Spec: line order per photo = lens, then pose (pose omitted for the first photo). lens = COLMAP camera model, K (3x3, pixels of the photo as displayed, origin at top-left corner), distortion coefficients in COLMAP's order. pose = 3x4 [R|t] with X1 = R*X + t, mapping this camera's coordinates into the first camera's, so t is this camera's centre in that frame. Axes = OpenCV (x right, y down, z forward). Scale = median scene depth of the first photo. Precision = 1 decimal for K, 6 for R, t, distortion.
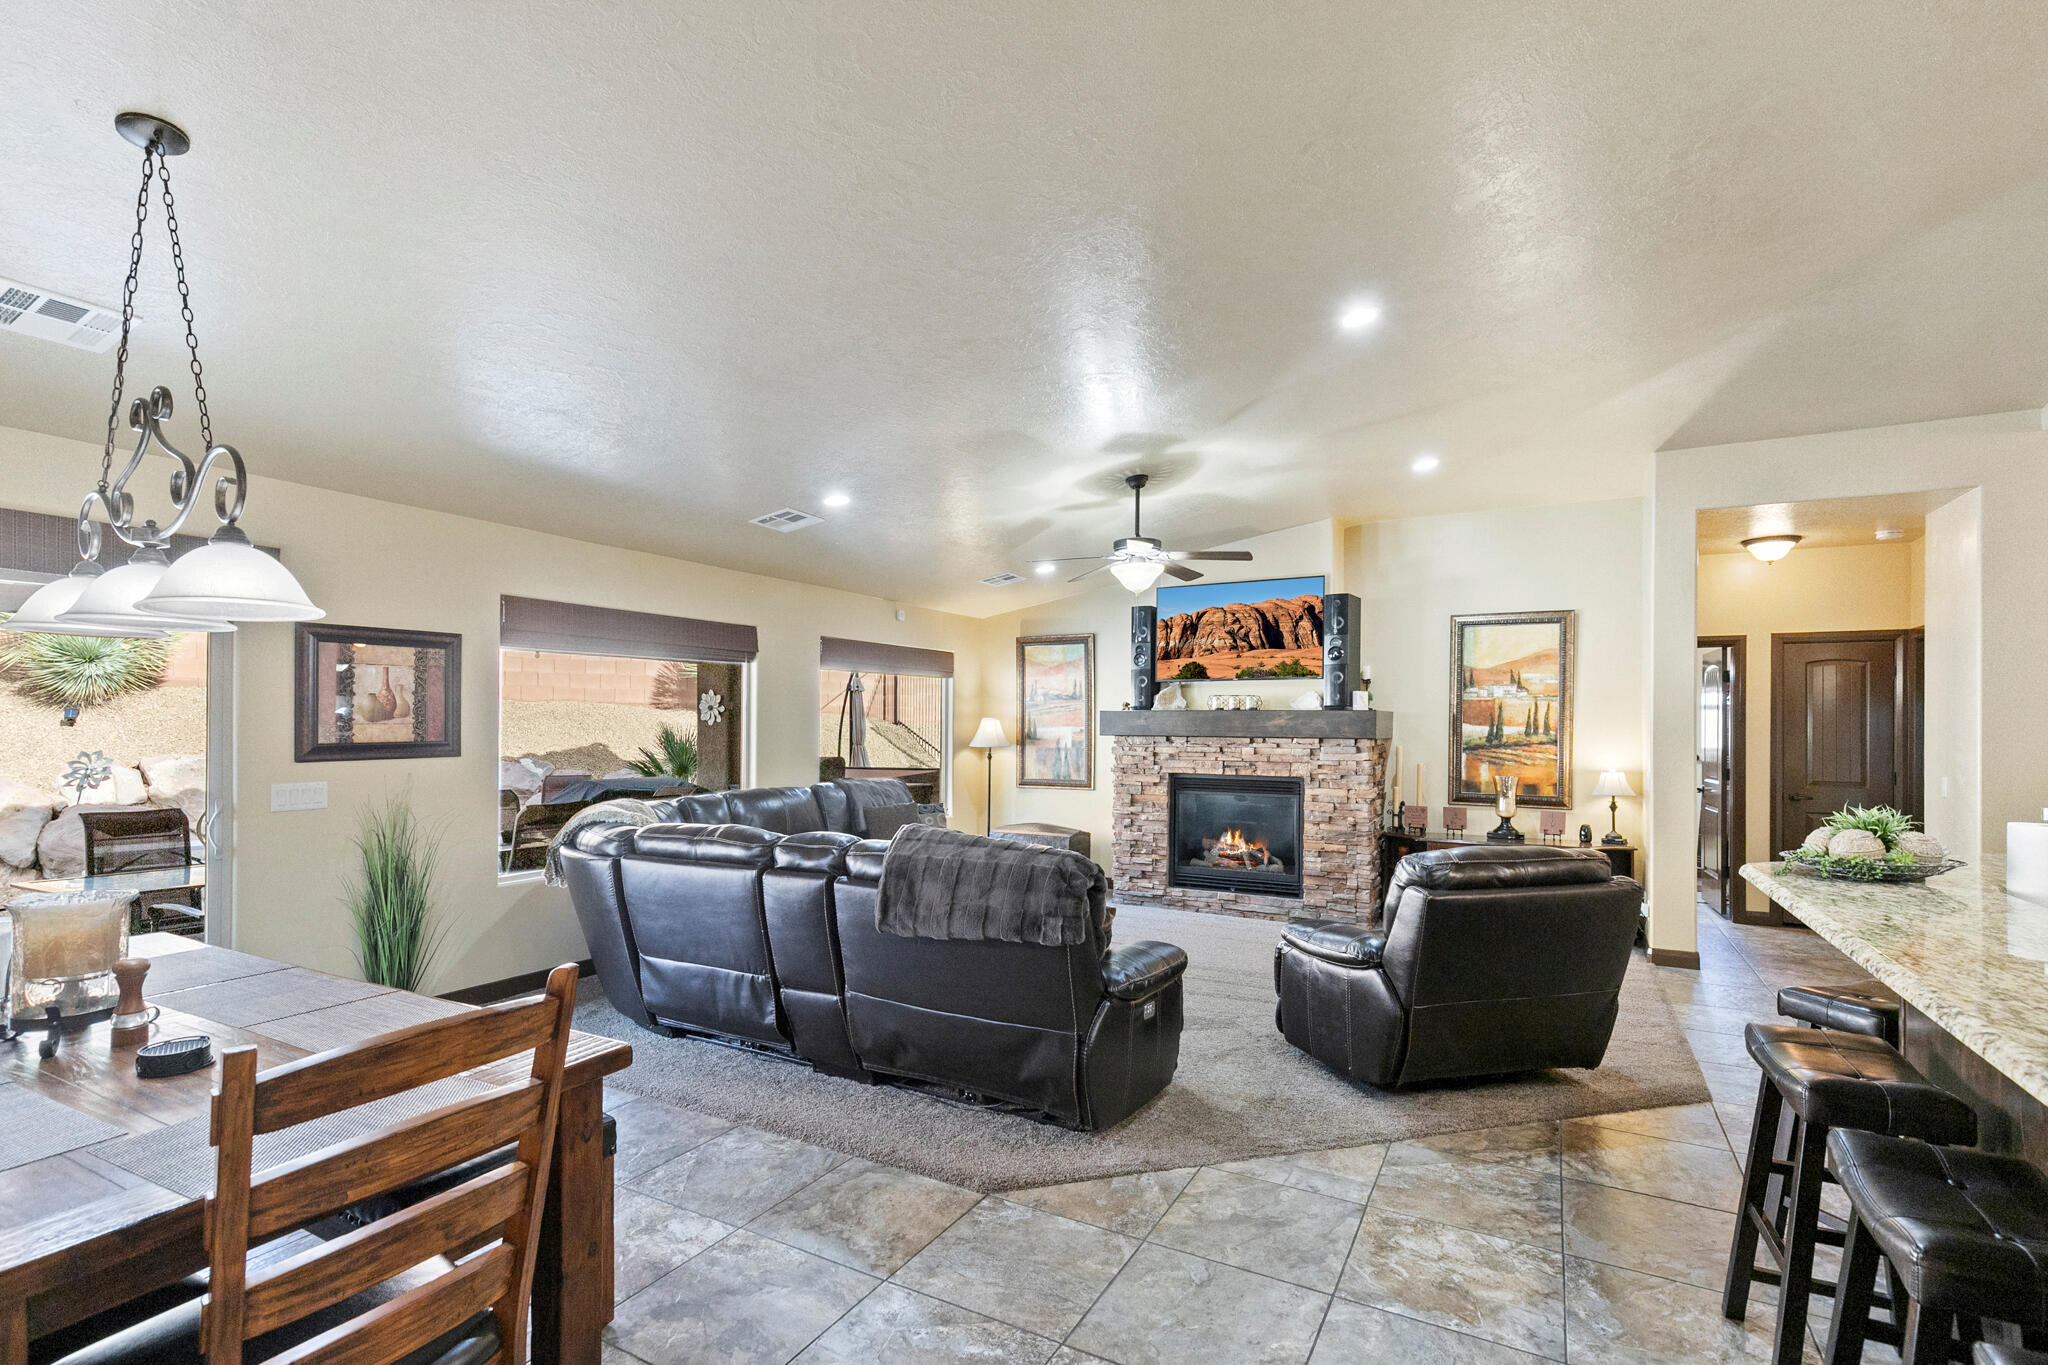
lens RADIAL K [[944.8, 0, 1001.4], [0, 944.8, 729.1], [0, 0, 1]] dist [0.008330, 0.000391]
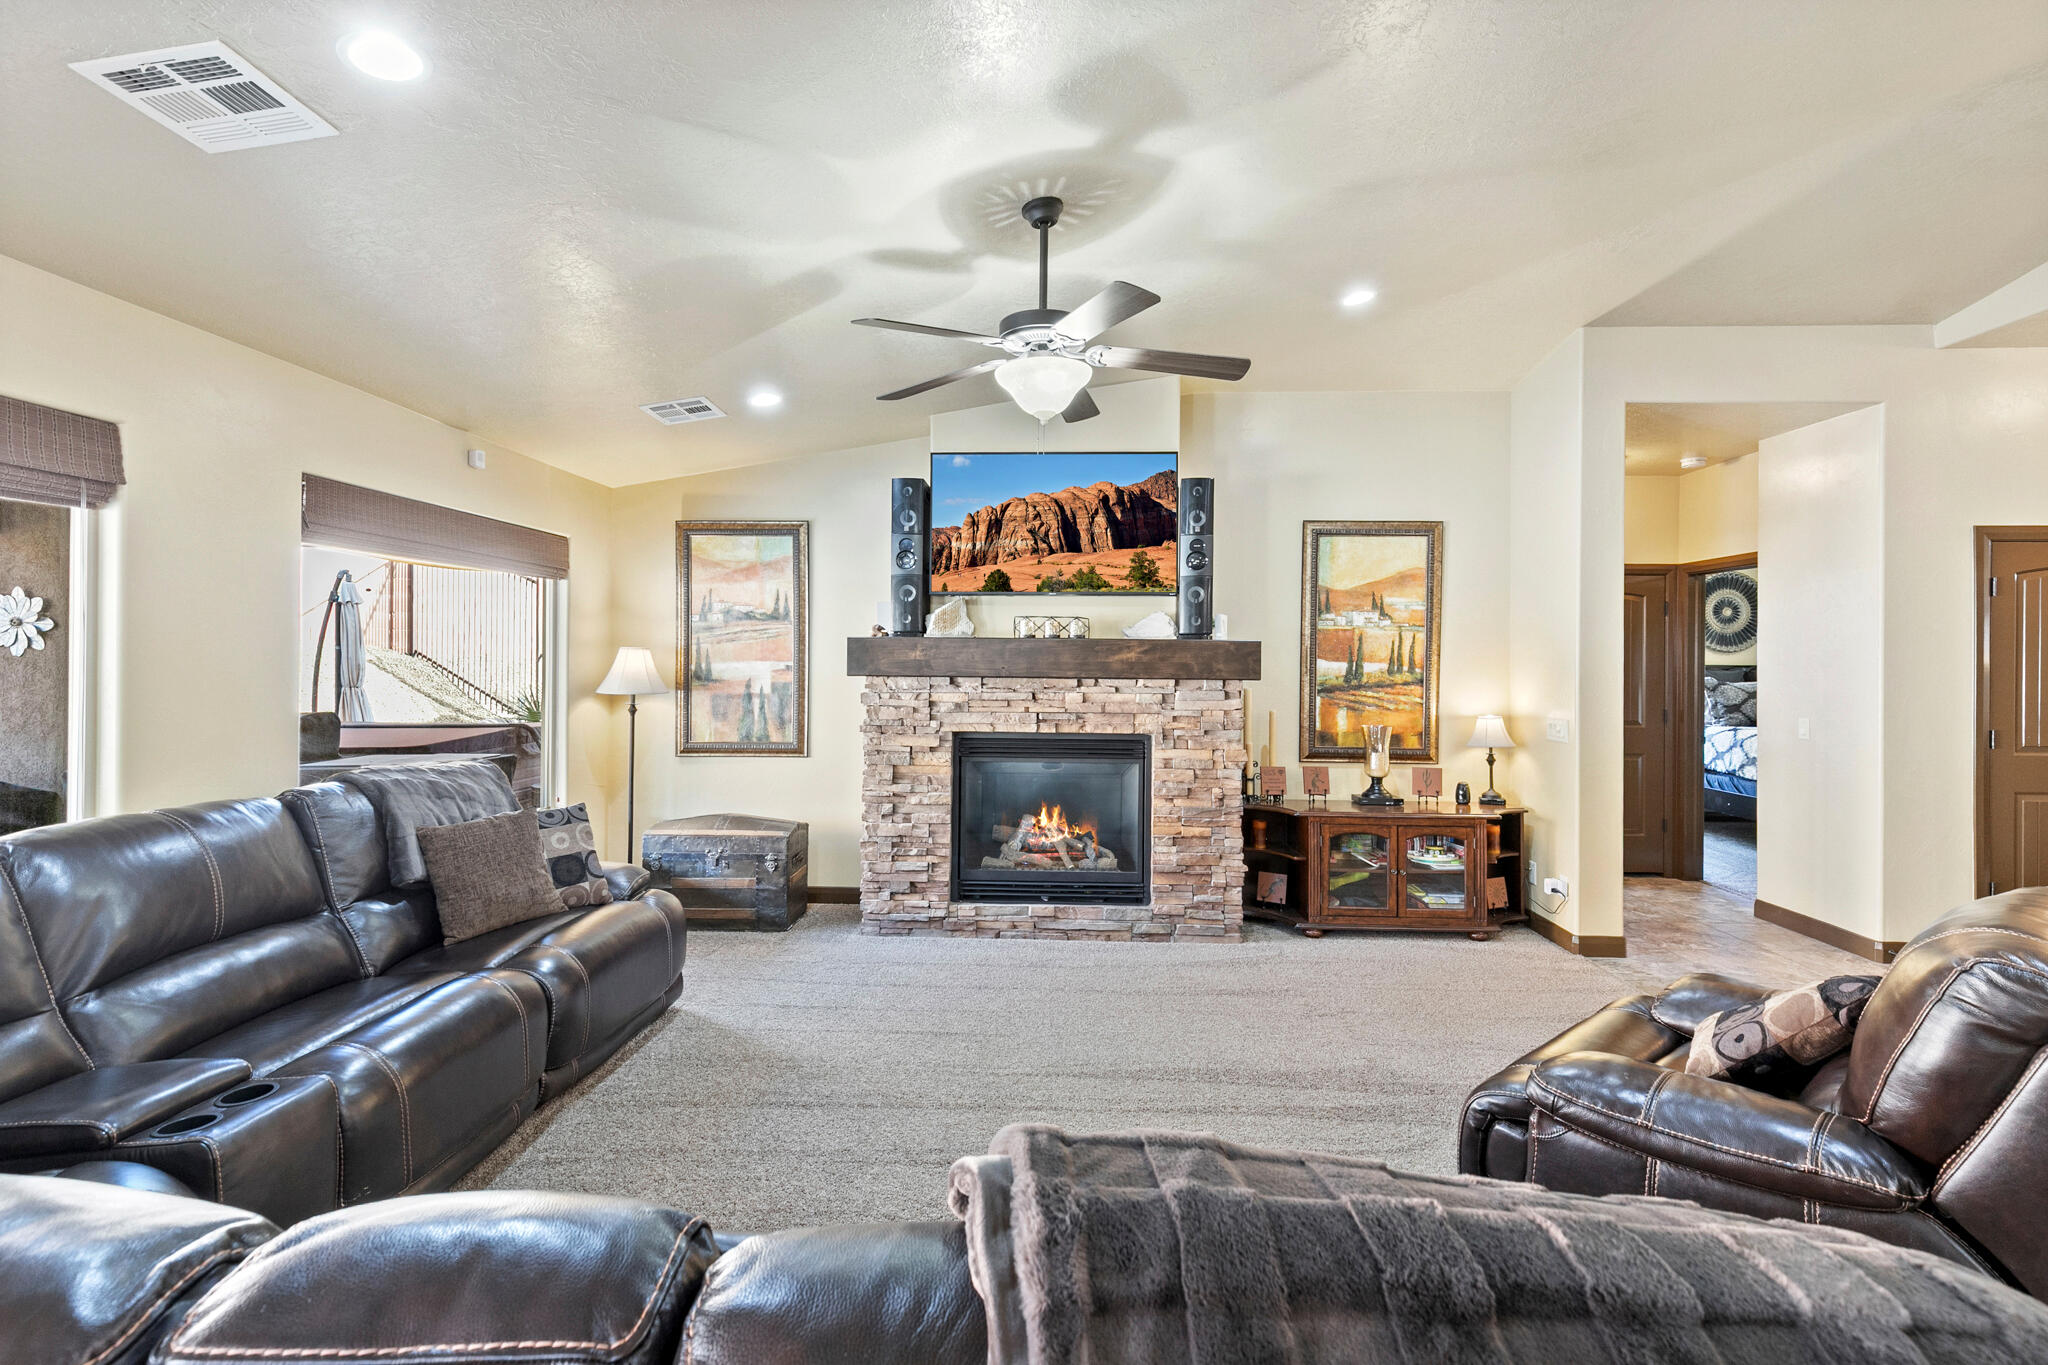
lens RADIAL K [[944.8, 0, 1021.1], [0, 944.8, 659.9], [0, 0, 1]] dist [0.008330, 0.000391]
pose [[0.884821, 0.001815, 0.465928, -0.097615], [-0.001404, 0.999998, -0.001229, -0.003645], [-0.465929, 0.000434, 0.884822, 0.421836]]
